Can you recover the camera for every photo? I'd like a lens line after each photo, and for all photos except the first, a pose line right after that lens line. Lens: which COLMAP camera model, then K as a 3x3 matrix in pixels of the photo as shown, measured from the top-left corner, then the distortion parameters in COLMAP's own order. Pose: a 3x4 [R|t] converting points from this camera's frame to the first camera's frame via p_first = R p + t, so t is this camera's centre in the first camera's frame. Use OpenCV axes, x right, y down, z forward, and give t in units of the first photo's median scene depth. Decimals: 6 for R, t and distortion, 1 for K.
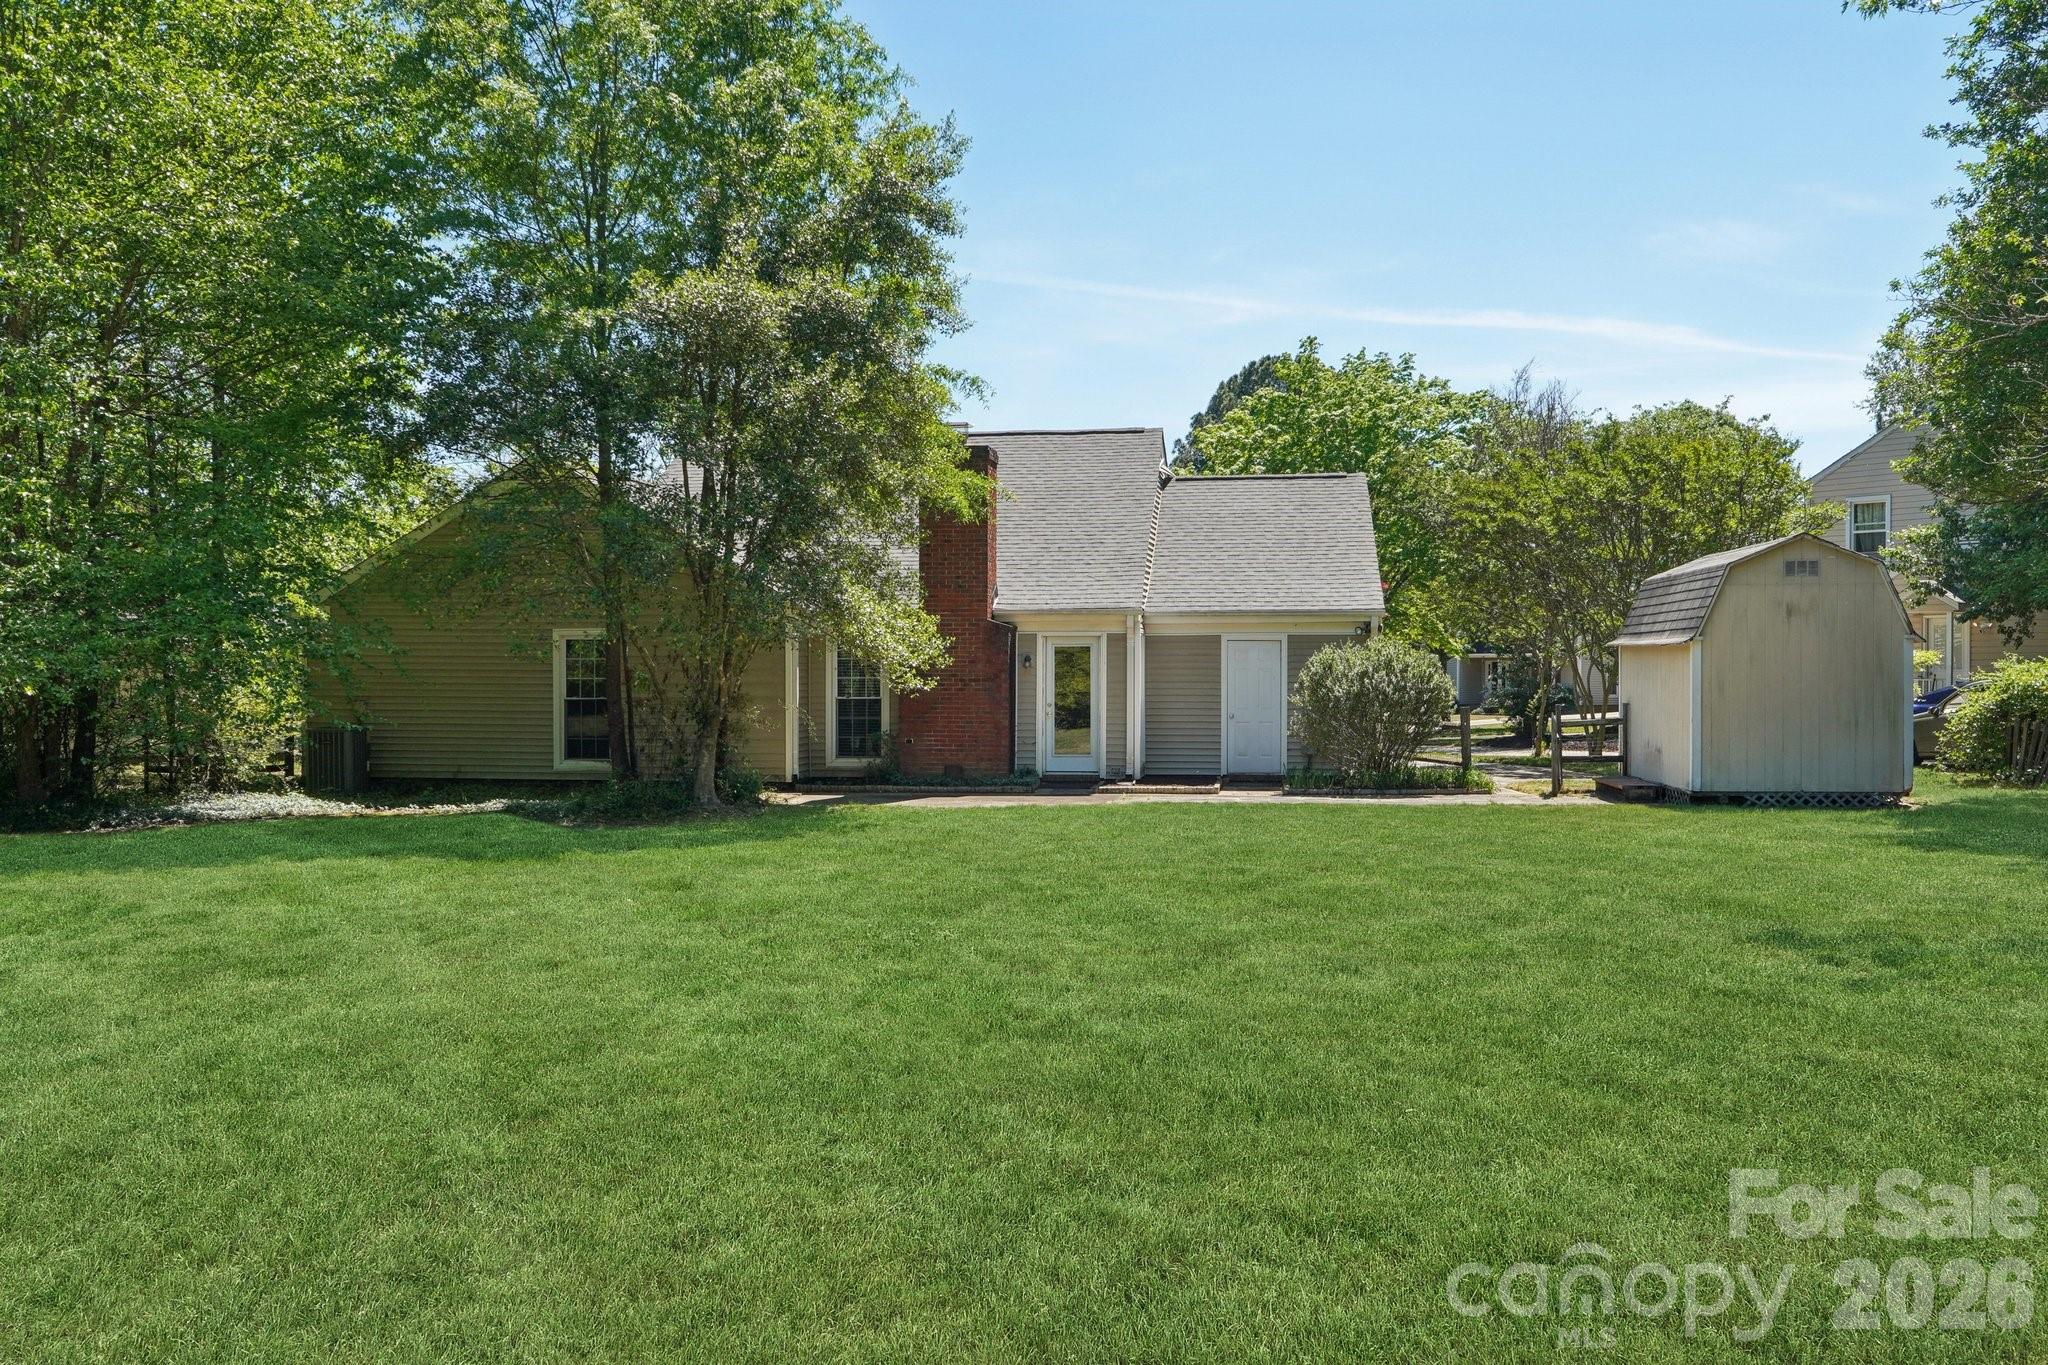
lens RADIAL K [[1806.6, 0, 1029.4], [0, 1806.6, 736.5], [0, 0, 1]] dist [0.009684, 0.011902]
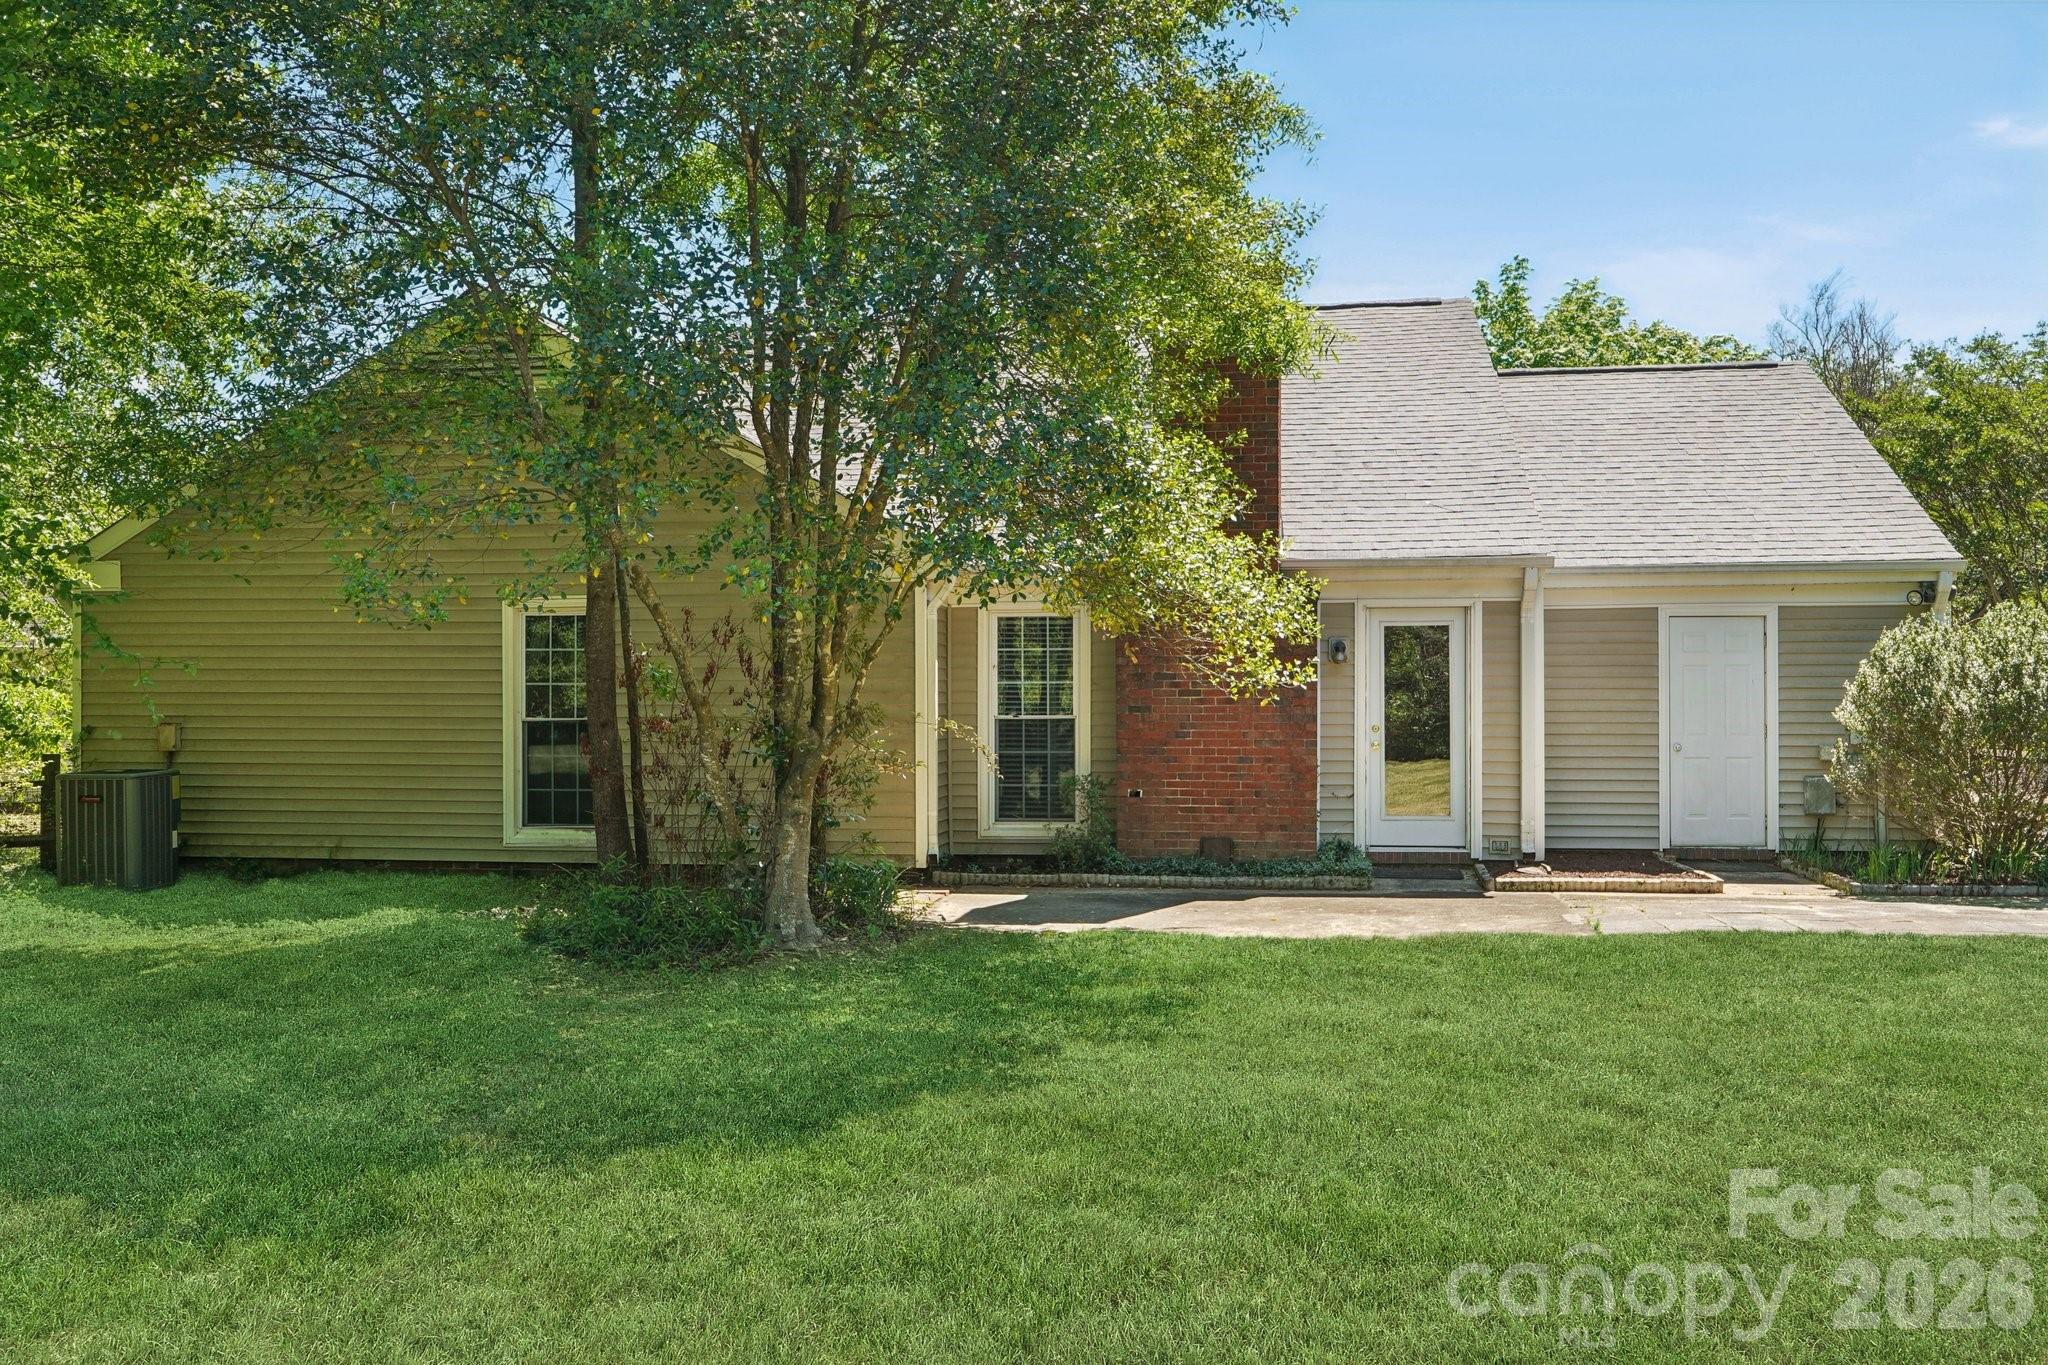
lens RADIAL K [[1783.4, 0, 1025.6], [0, 1783.4, 711.0], [0, 0, 1]] dist [0.005957, 0.001231]
pose [[0.999960, -0.001847, -0.008792, -0.095097], [0.001601, 0.999609, -0.027932, -0.007681], [0.008840, 0.027917, 0.999571, 0.444566]]
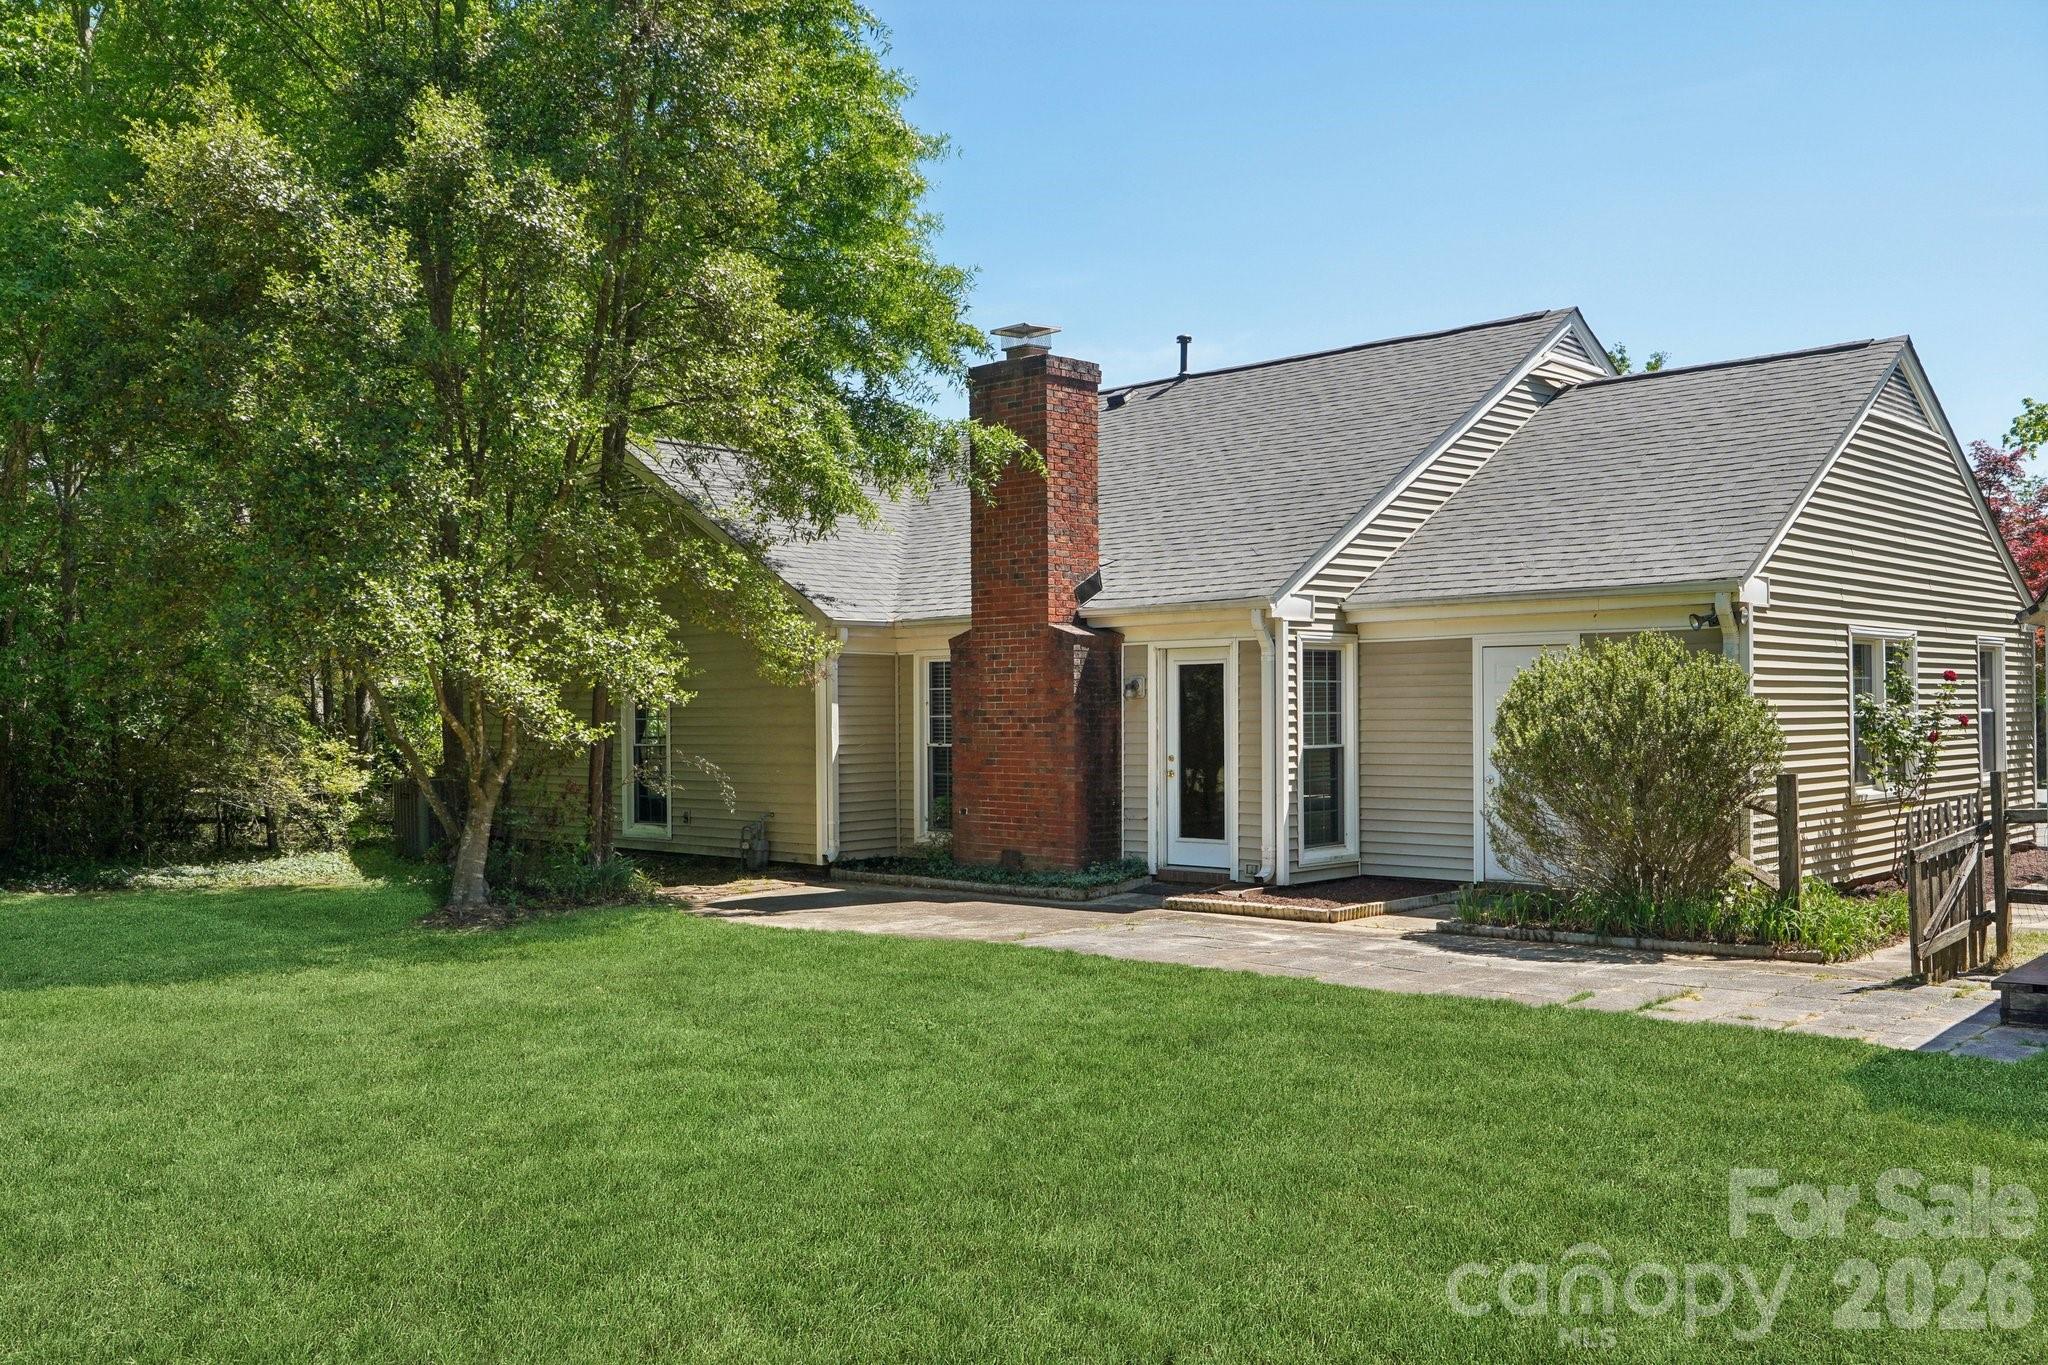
lens RADIAL K [[1783.4, 0, 1025.6], [0, 1783.4, 711.0], [0, 0, 1]] dist [0.005957, 0.001231]
pose [[0.806890, -0.007028, -0.590659, 0.338640], [-0.010584, 0.999597, -0.026352, -0.017286], [0.590606, 0.027515, 0.806491, 0.477766]]
